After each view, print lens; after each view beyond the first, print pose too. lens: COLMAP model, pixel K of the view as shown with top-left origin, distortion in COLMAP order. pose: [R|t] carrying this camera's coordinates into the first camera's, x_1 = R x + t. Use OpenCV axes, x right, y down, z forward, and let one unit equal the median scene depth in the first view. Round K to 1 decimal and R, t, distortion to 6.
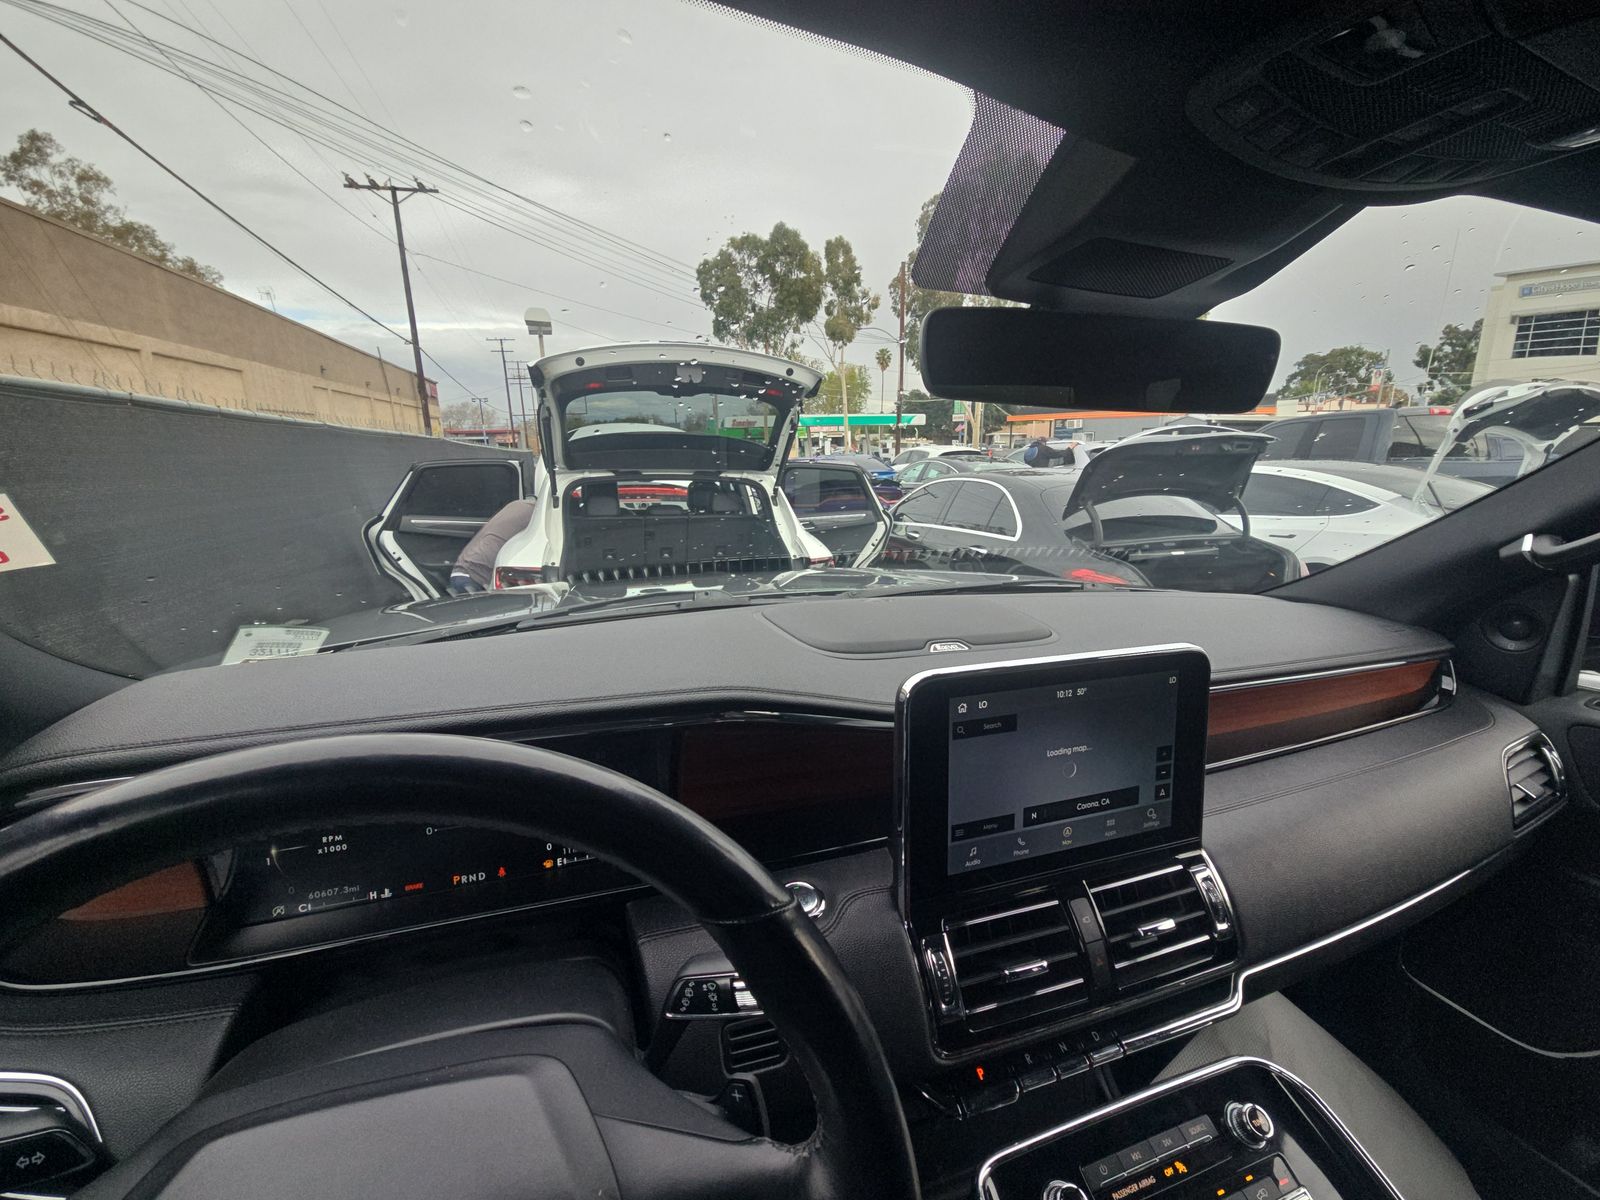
lens RADIAL K [[639.8, 0, 799.8], [0, 639.8, 582.8], [0, 0, 1]] dist [-0.000066, -0.006910]
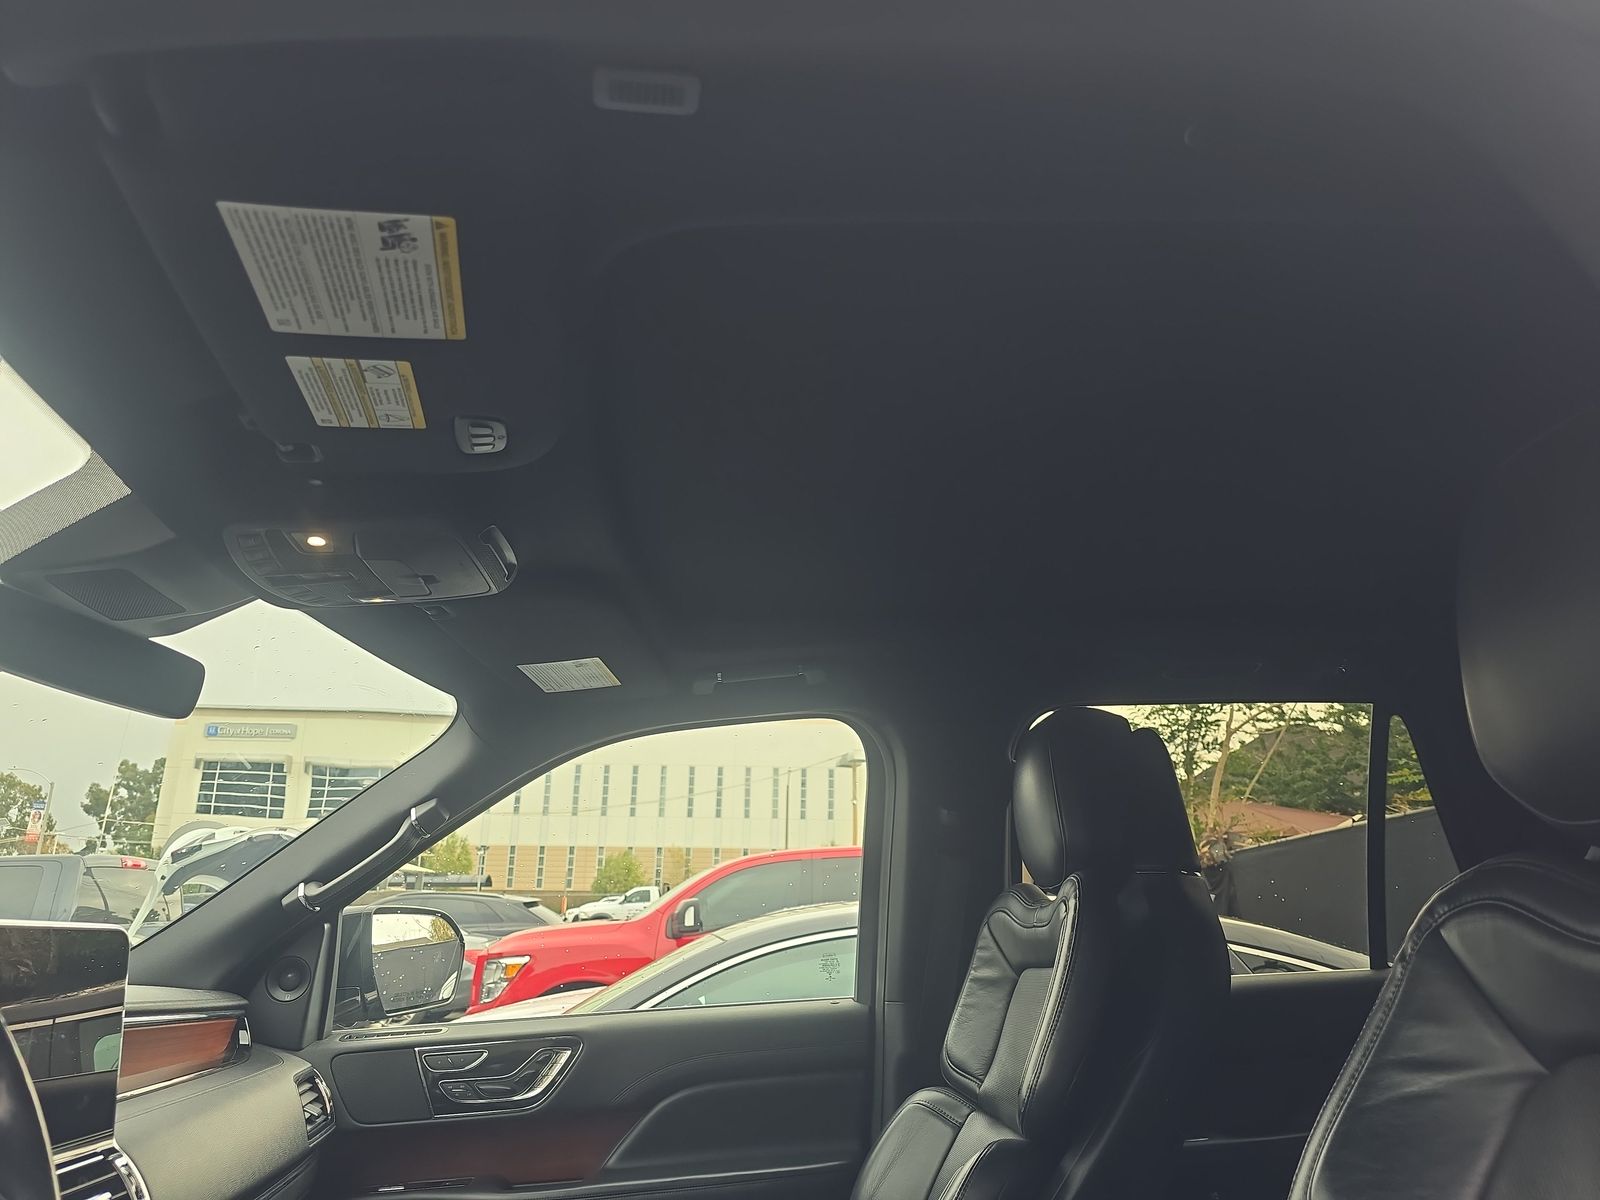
lens RADIAL K [[1071.6, 0, 809.0], [0, 1071.6, 587.2], [0, 0, 1]] dist [0.070579, -0.087187]
pose [[0.240728, 0.292672, 0.925415, -0.122595], [0.205524, 0.916462, -0.343303, 0.056266], [-0.948583, 0.272837, 0.160467, -0.071354]]
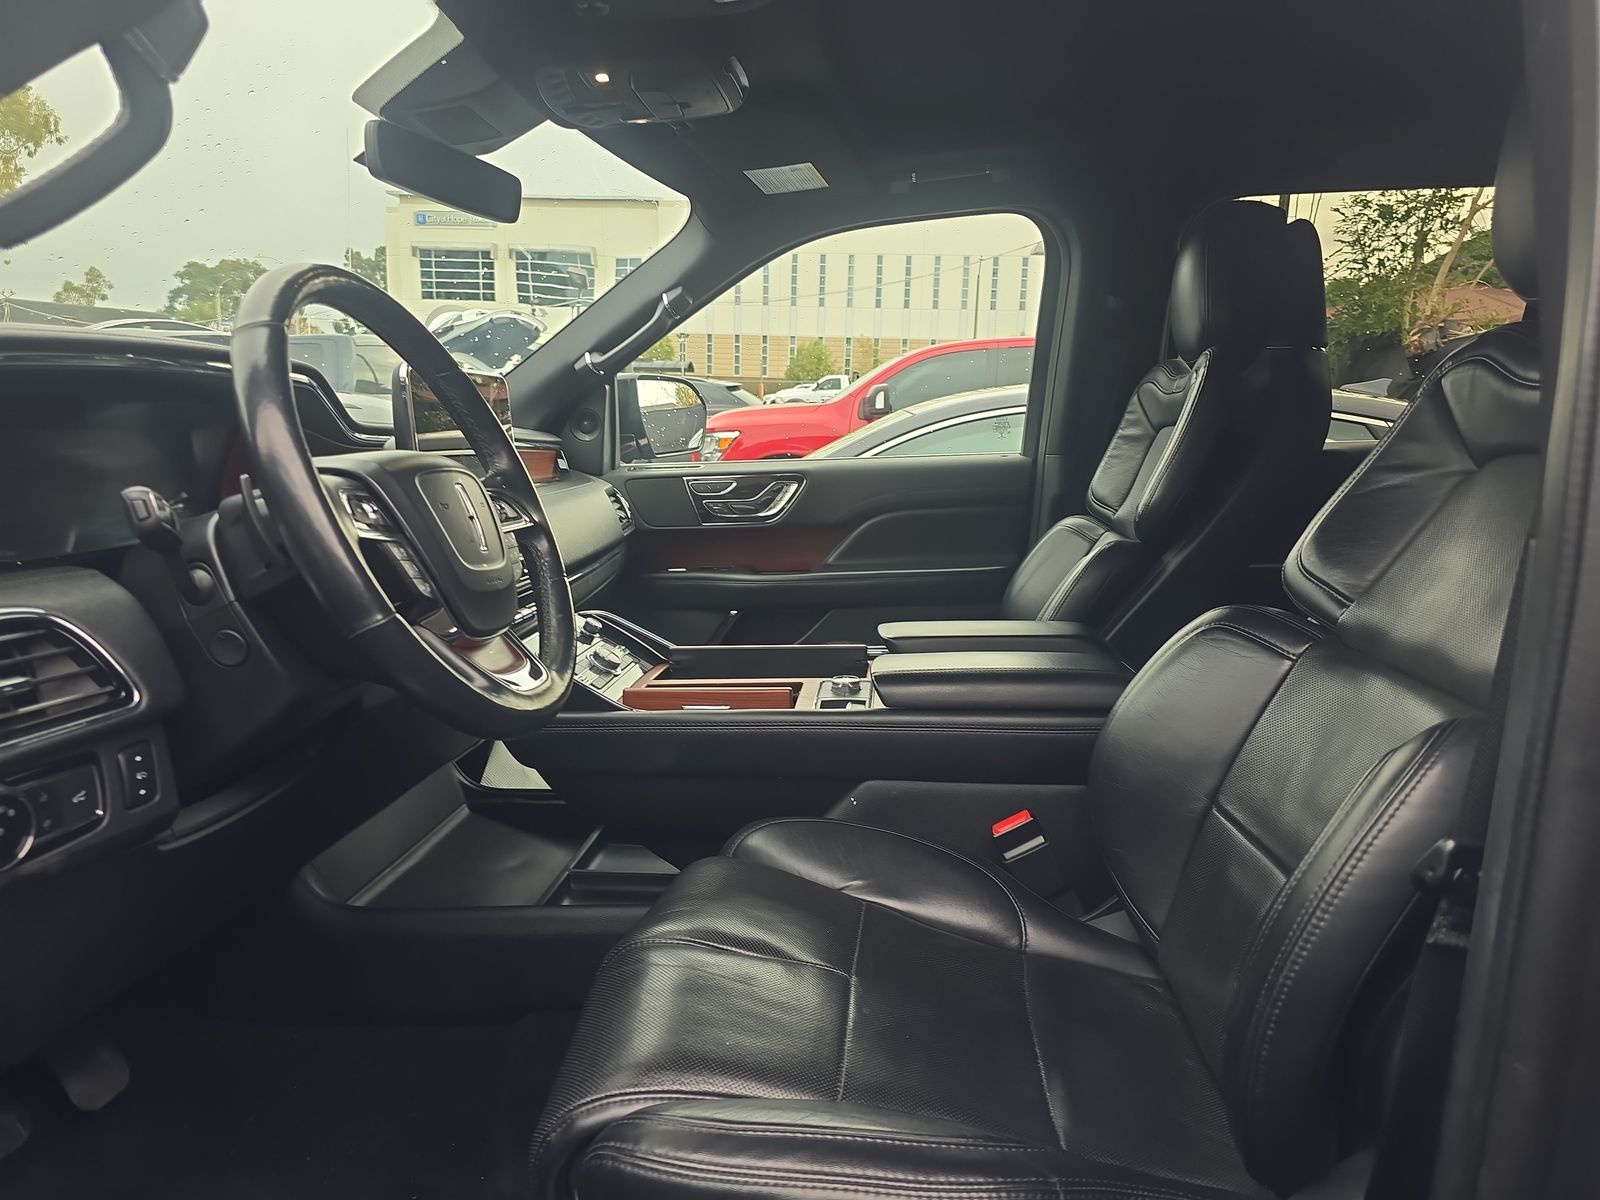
lens RADIAL K [[1071.6, 0, 809.0], [0, 1071.6, 587.2], [0, 0, 1]] dist [0.070579, -0.087187]
pose [[0.400007, -0.138525, 0.905983, -0.195059], [0.176382, 0.981669, 0.072222, 0.069778], [-0.899380, 0.130909, 0.417107, -0.091141]]
